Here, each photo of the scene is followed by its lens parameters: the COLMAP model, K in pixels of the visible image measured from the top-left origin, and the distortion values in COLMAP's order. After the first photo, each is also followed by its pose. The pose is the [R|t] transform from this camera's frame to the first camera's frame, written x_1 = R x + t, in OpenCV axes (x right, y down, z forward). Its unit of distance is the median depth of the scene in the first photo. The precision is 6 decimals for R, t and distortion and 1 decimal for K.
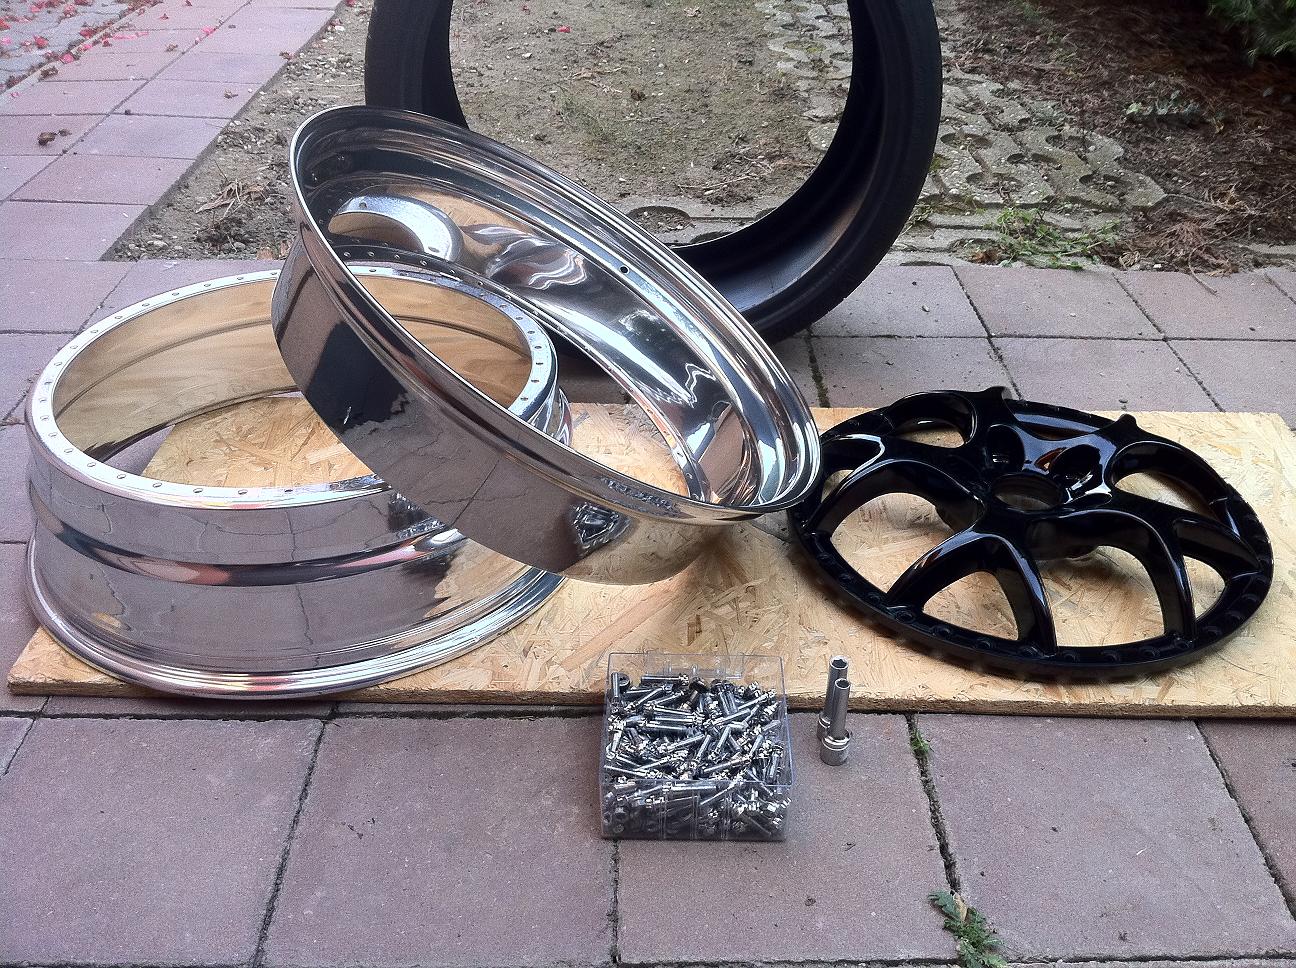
lens RADIAL K [[1246.4, 0, 655.9], [0, 1246.4, 479.8], [0, 0, 1]] dist [0.086603, -0.303168]
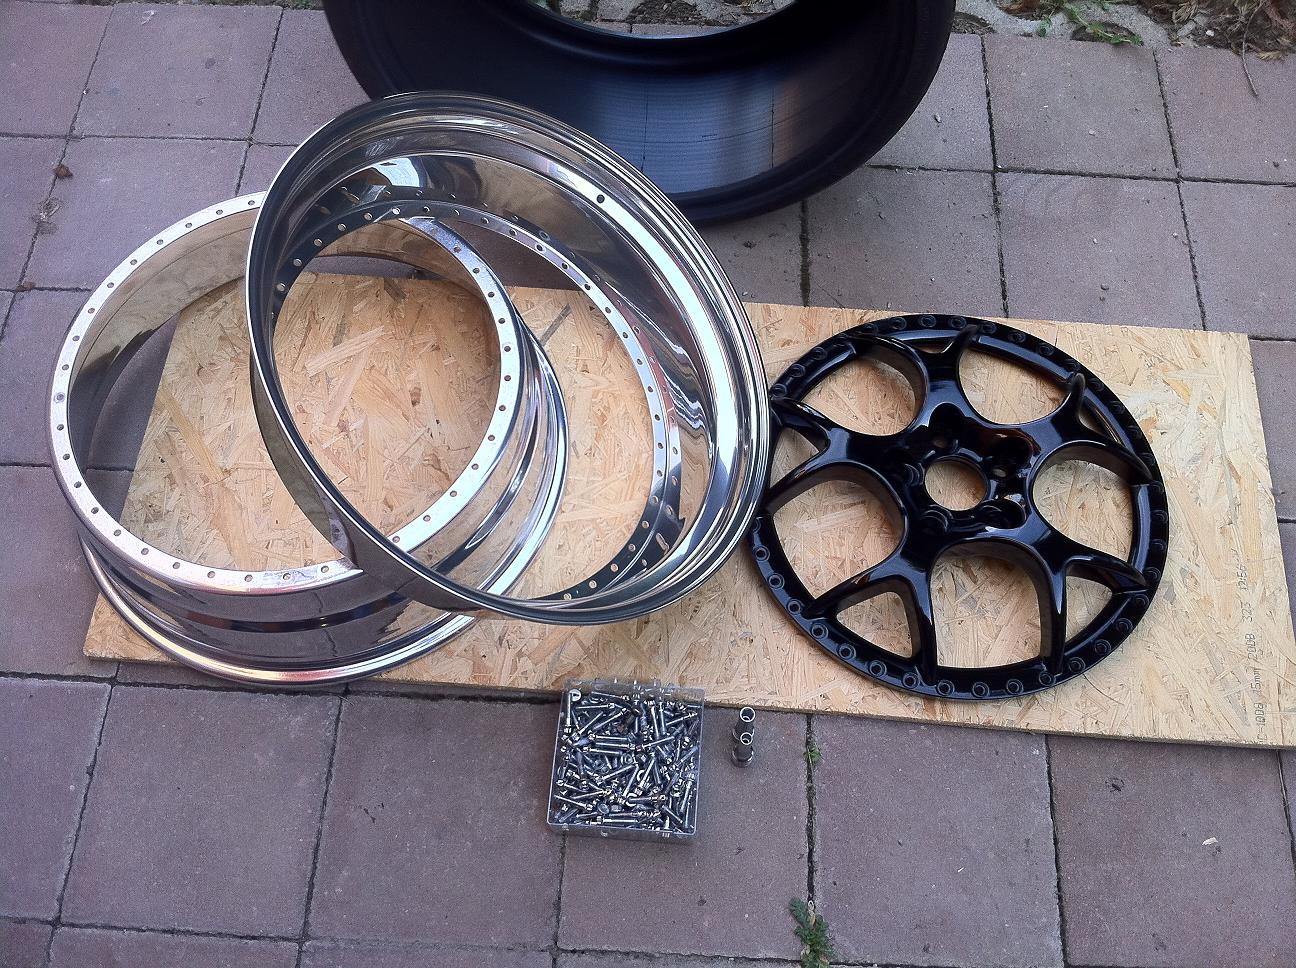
lens RADIAL K [[1227.6, 0, 649.3], [0, 1227.6, 493.3], [0, 0, 1]] dist [0.072829, -0.251592]
pose [[0.997901, 0.049570, -0.041674, 0.076555], [-0.020634, 0.853346, 0.520936, -0.567500], [0.061385, -0.518983, 0.852578, 0.064632]]
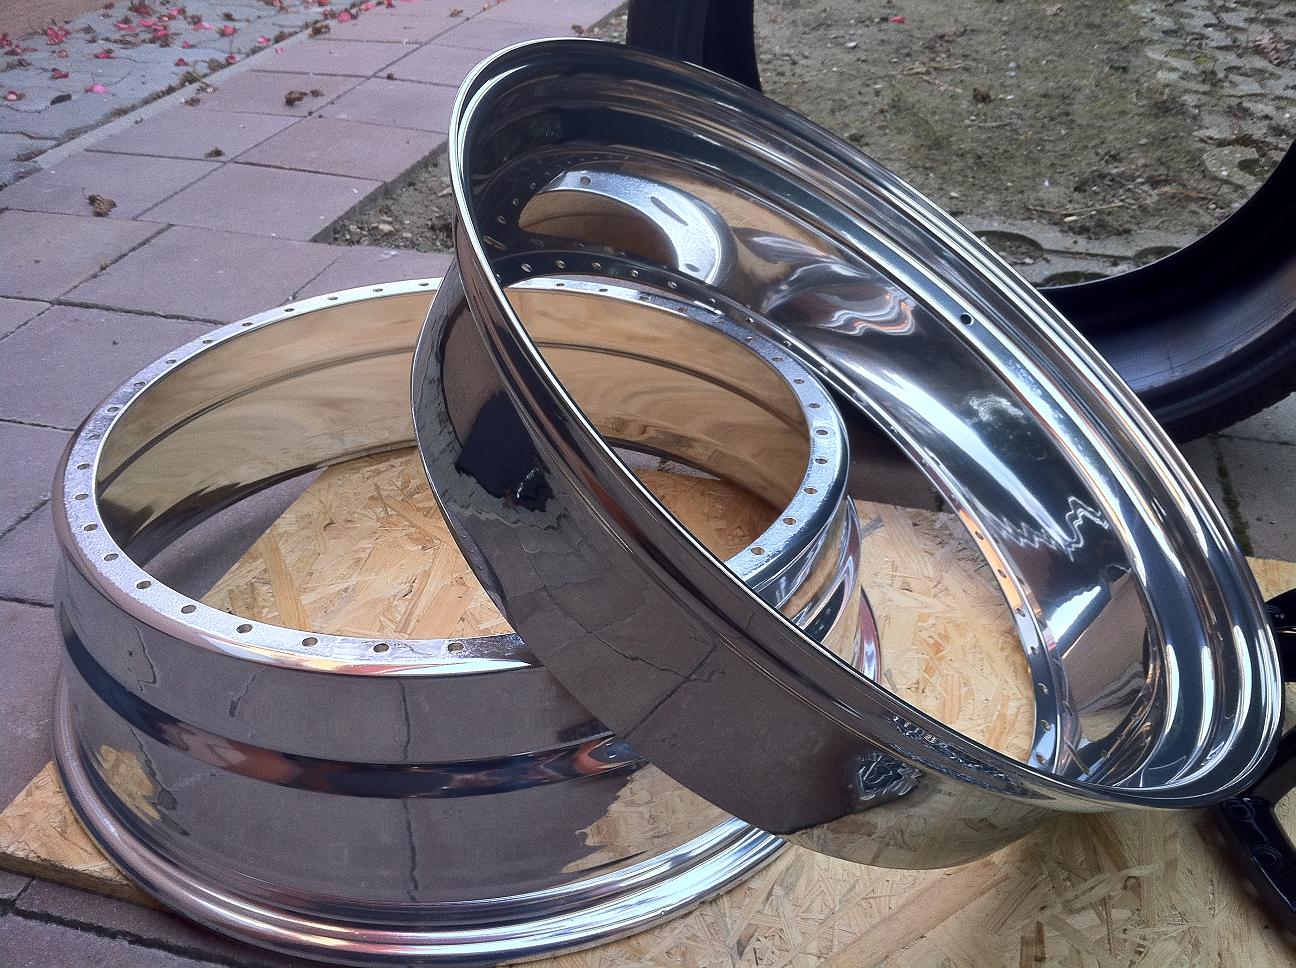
lens RADIAL K [[1246.4, 0, 655.9], [0, 1246.4, 479.8], [0, 0, 1]] dist [0.086603, -0.303168]
pose [[0.970004, 0.122774, -0.209806, -0.042273], [-0.125510, 0.992092, 0.000277, -0.074101], [0.208181, 0.026064, 0.977743, 0.373238]]
